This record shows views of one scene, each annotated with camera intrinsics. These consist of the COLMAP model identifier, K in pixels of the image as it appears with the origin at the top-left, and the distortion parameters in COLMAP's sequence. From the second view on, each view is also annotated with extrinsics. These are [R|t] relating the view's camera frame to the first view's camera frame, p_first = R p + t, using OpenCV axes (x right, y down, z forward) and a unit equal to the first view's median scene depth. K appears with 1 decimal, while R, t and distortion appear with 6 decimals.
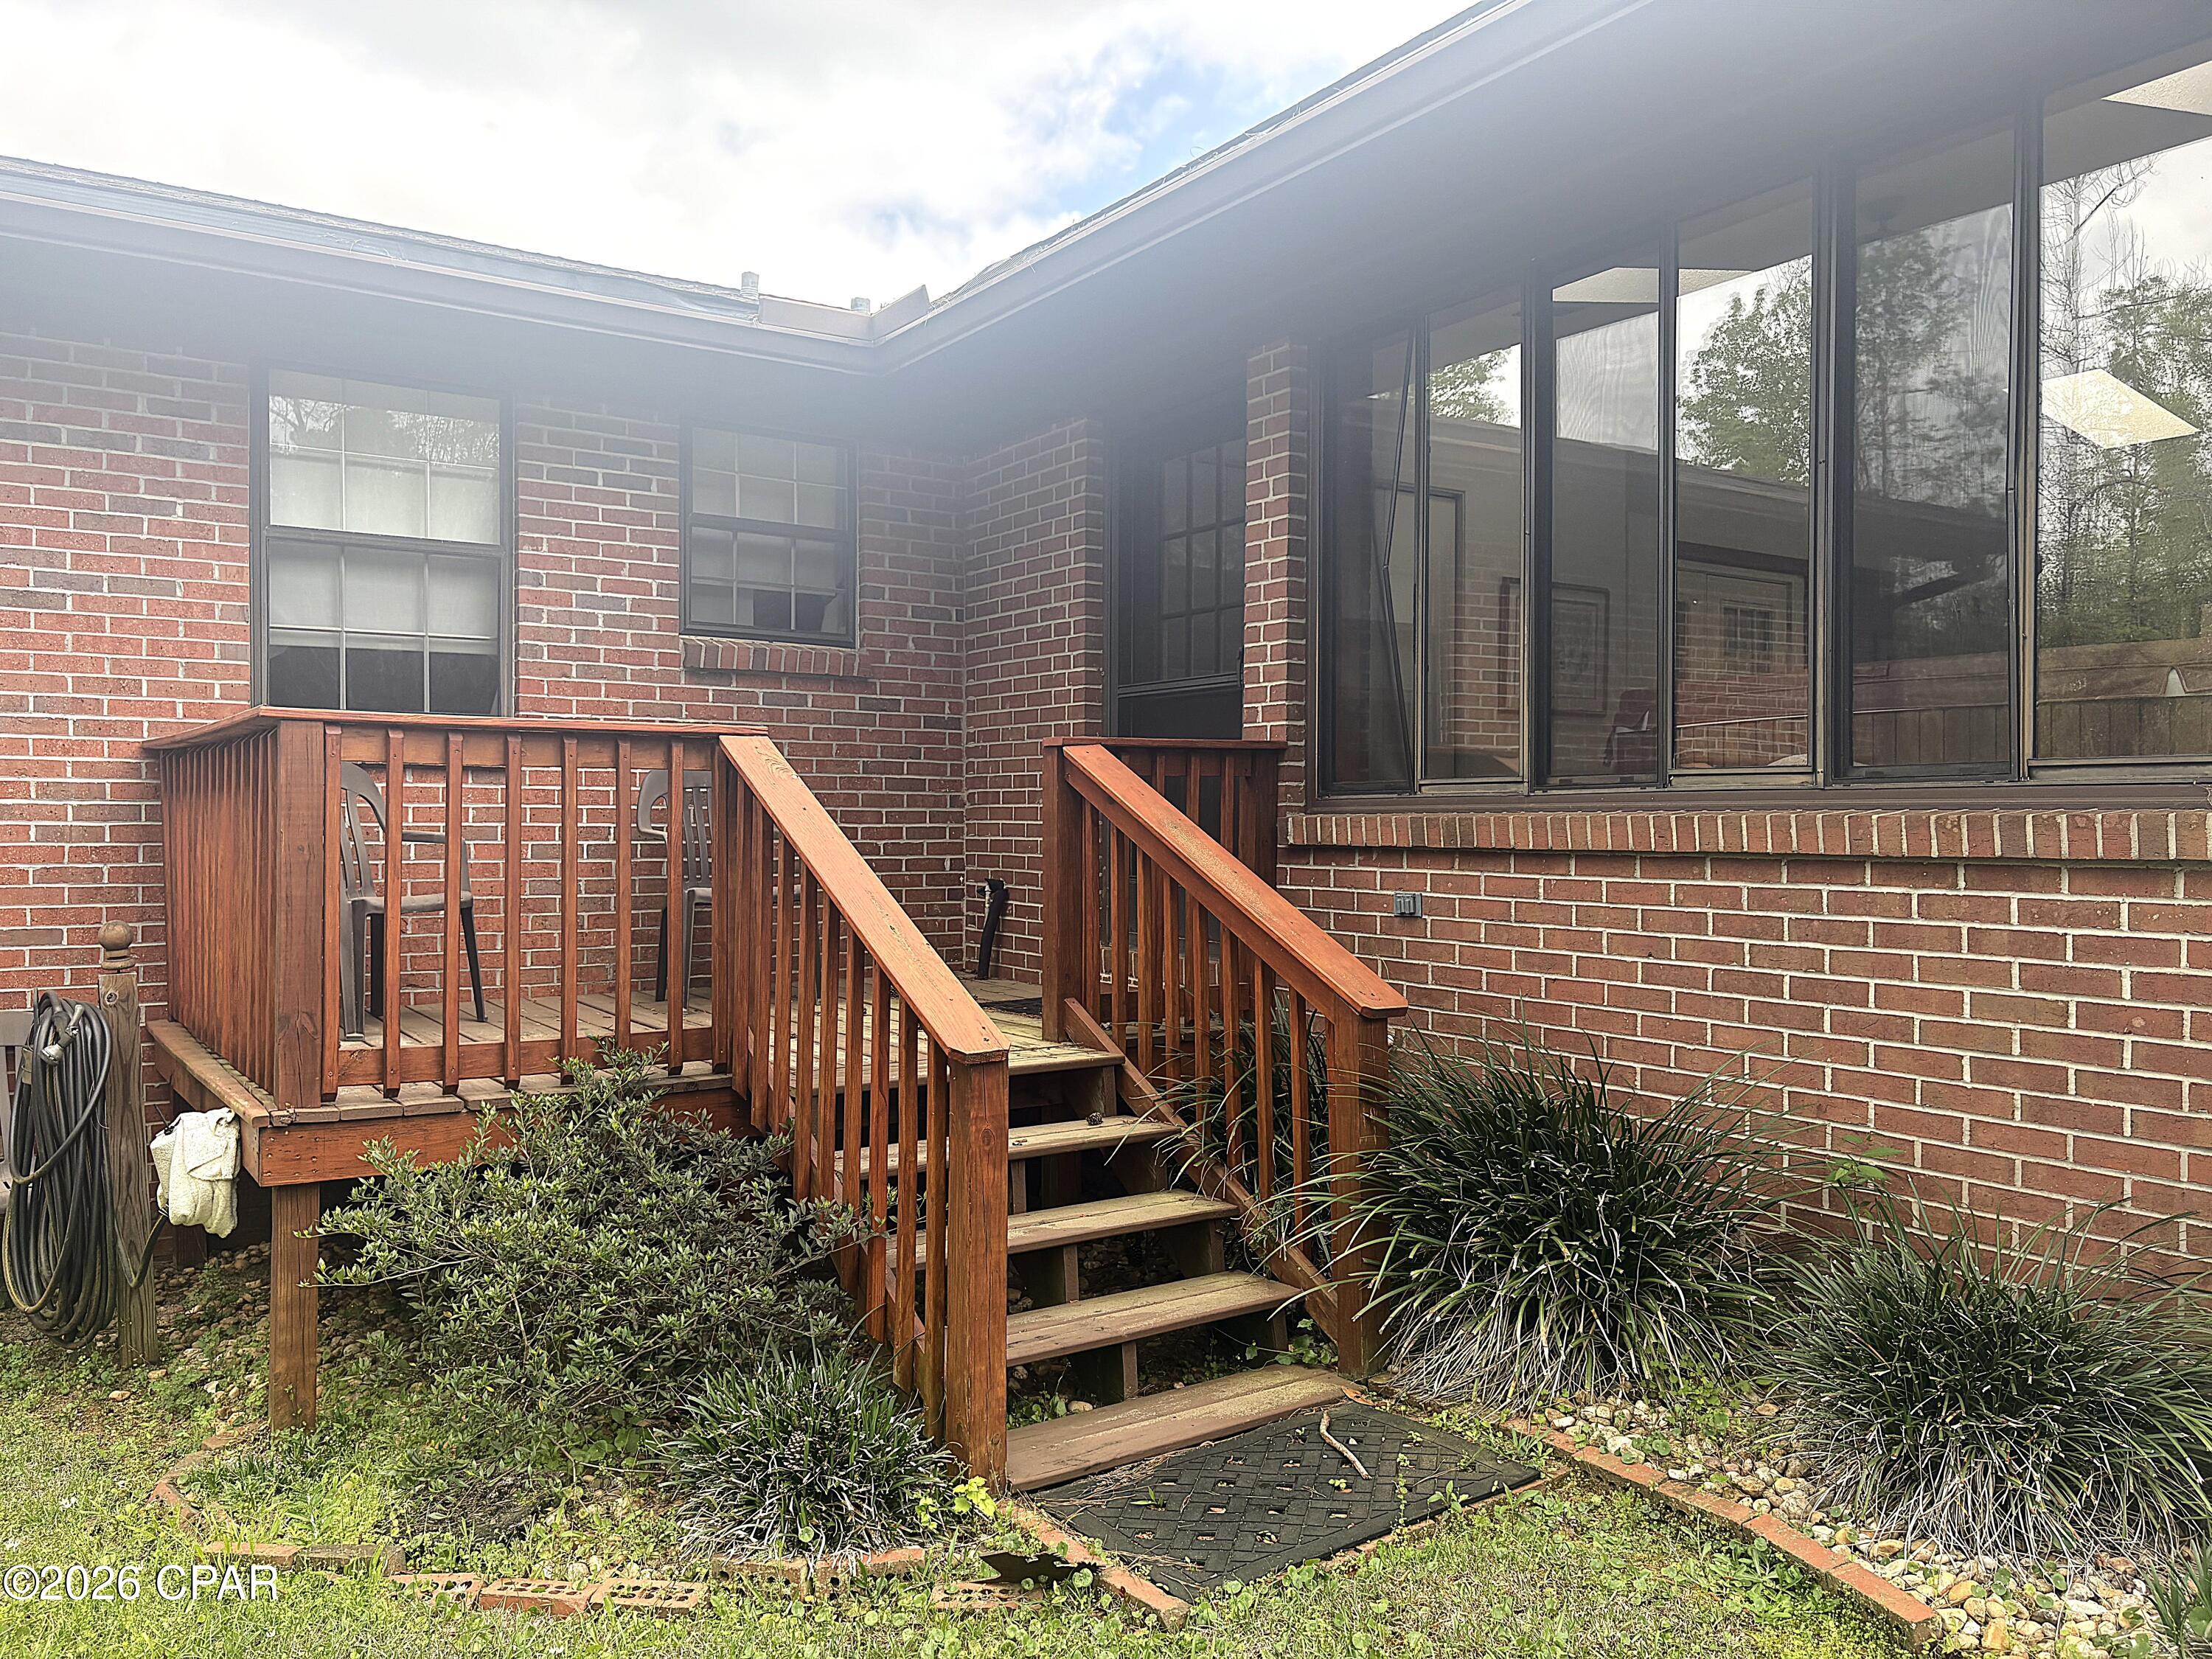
lens RADIAL K [[1655.9, 0, 1109.2], [0, 1655.9, 834.4], [0, 0, 1]] dist [0.036031, -0.001530]
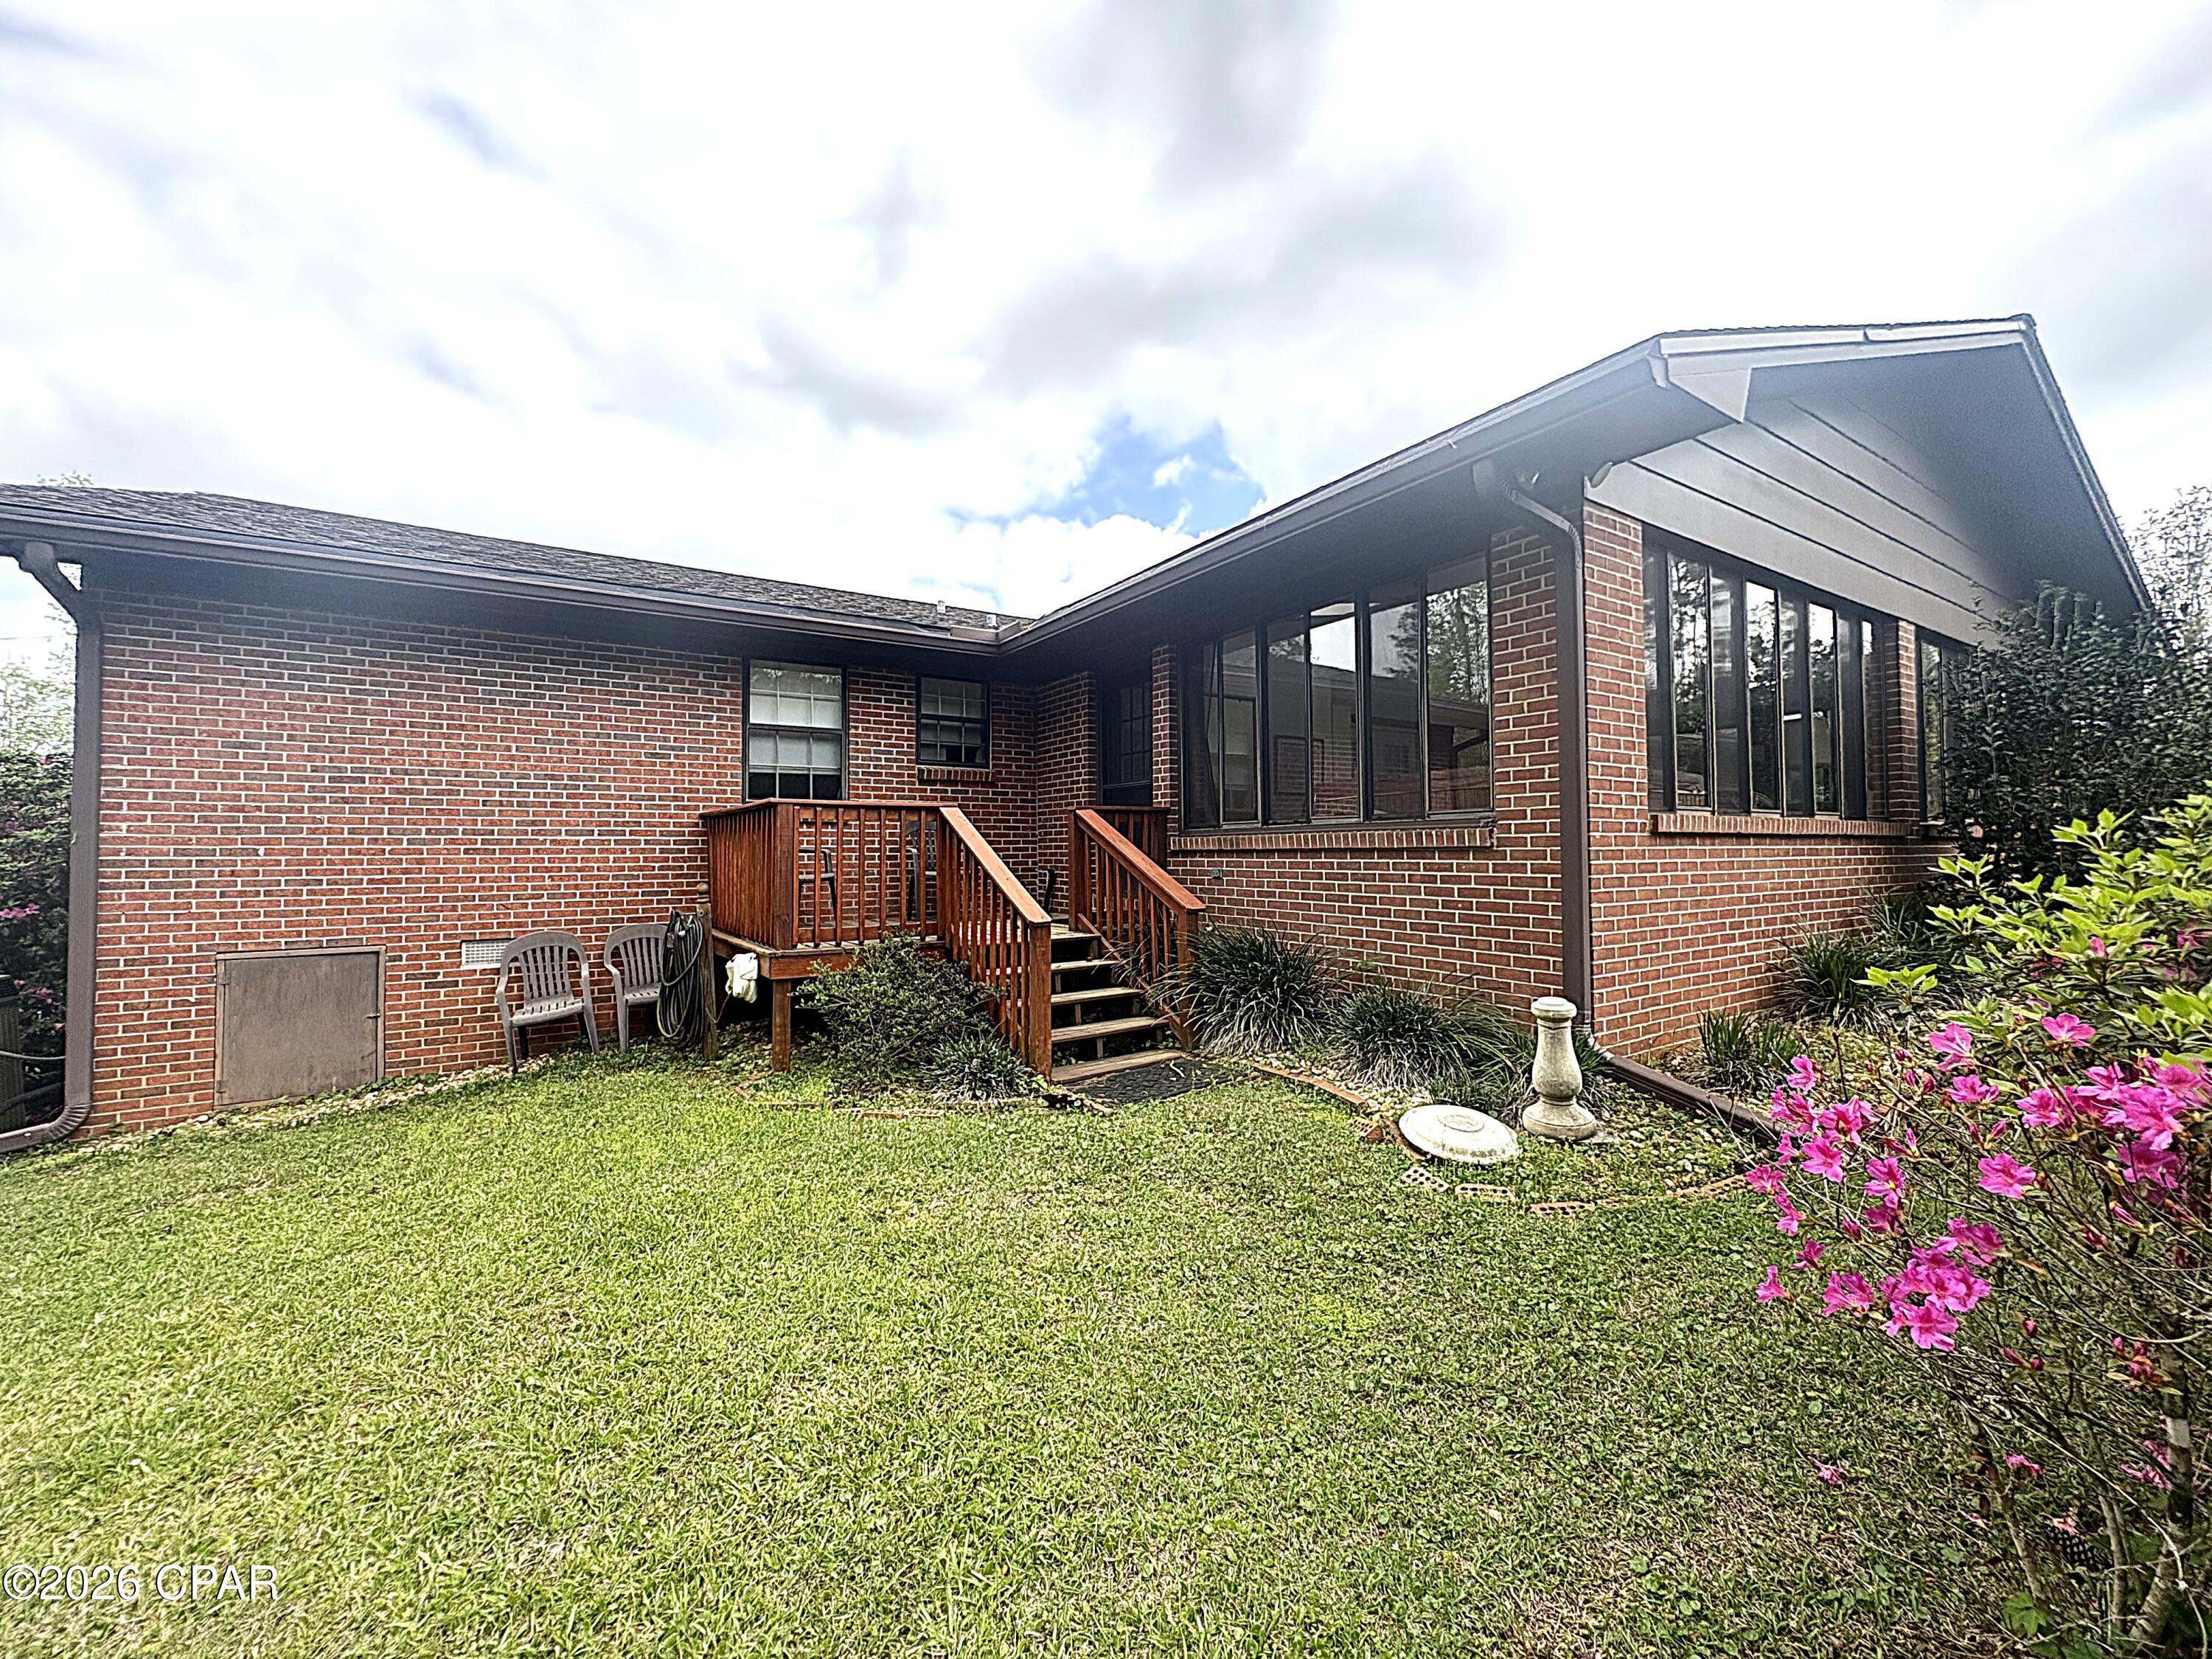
lens RADIAL K [[881.7, 0, 1108.7], [0, 881.7, 824.4], [0, 0, 1]] dist [-0.000042, 0.000159]
pose [[0.999886, -0.010208, -0.011156, 0.042181], [0.009758, 0.999166, -0.039657, 0.023967], [0.011552, 0.039544, 0.999151, -0.368703]]
